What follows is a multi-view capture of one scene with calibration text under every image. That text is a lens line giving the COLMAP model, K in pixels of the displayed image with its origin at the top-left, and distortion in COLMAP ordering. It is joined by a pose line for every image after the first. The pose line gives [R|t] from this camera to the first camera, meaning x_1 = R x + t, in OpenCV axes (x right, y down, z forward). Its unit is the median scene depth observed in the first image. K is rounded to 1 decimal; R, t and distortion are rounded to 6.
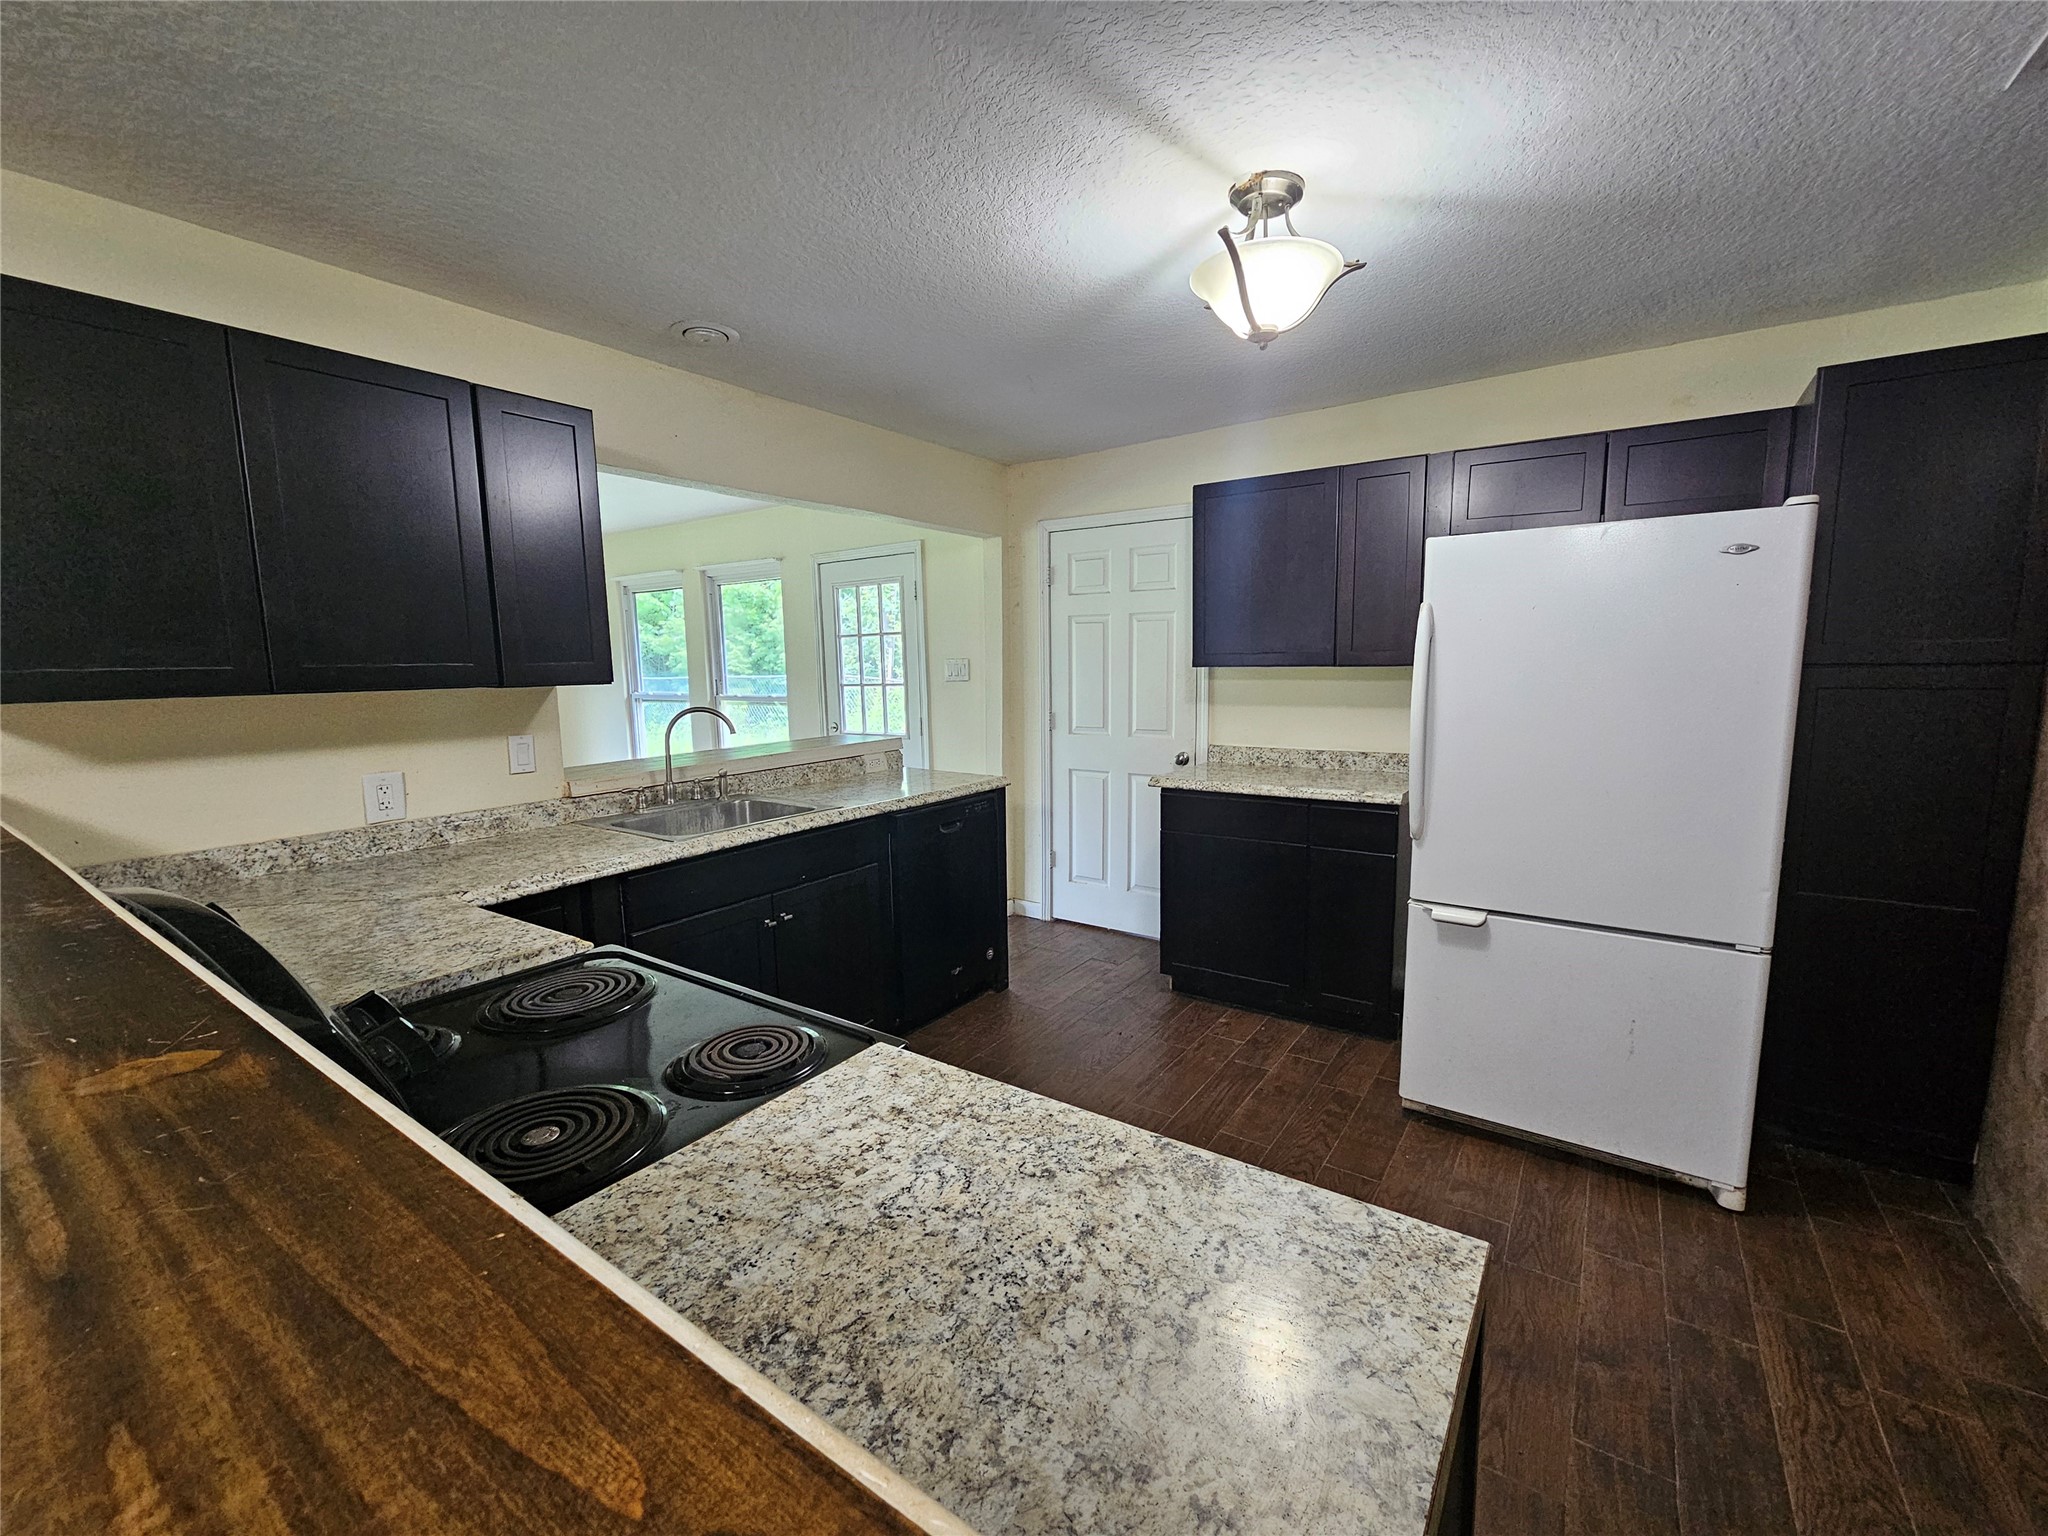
lens RADIAL K [[836.1, 0, 1035.1], [0, 836.1, 765.3], [0, 0, 1]] dist [-0.001427, 0.000809]
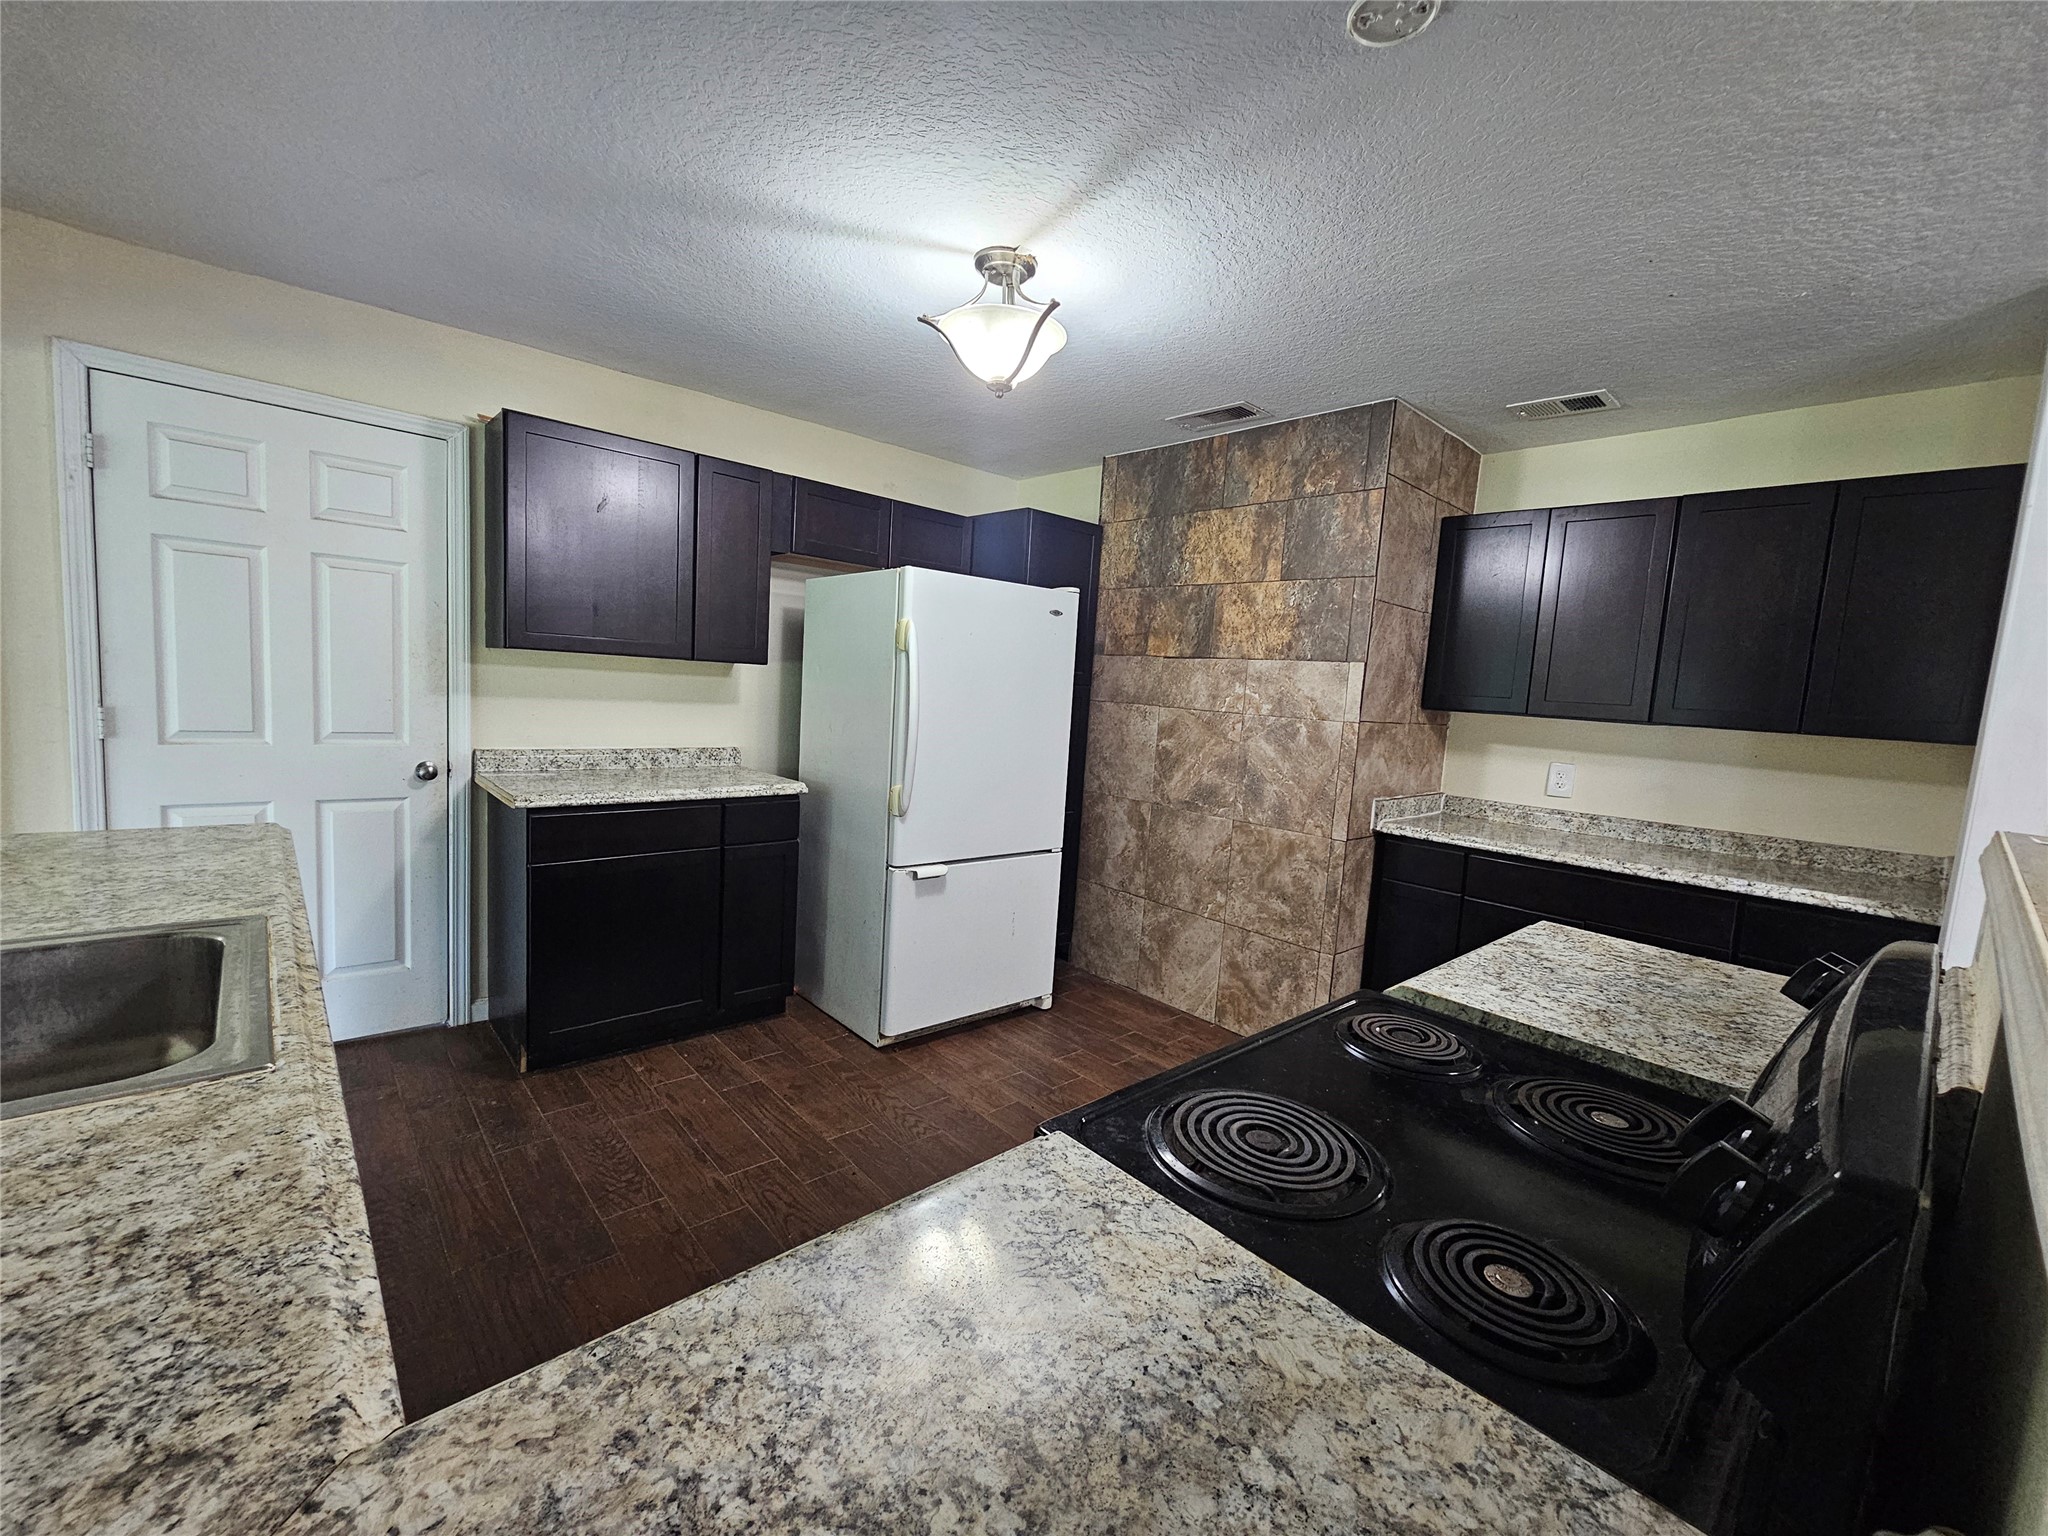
lens RADIAL K [[836.1, 0, 1033.0], [0, 836.1, 766.4], [0, 0, 1]] dist [-0.001427, 0.000809]
pose [[0.235534, -0.071441, 0.969237, -0.748233], [0.054039, 0.996714, 0.060335, -0.051162], [-0.970363, 0.038165, 0.238621, 0.605834]]
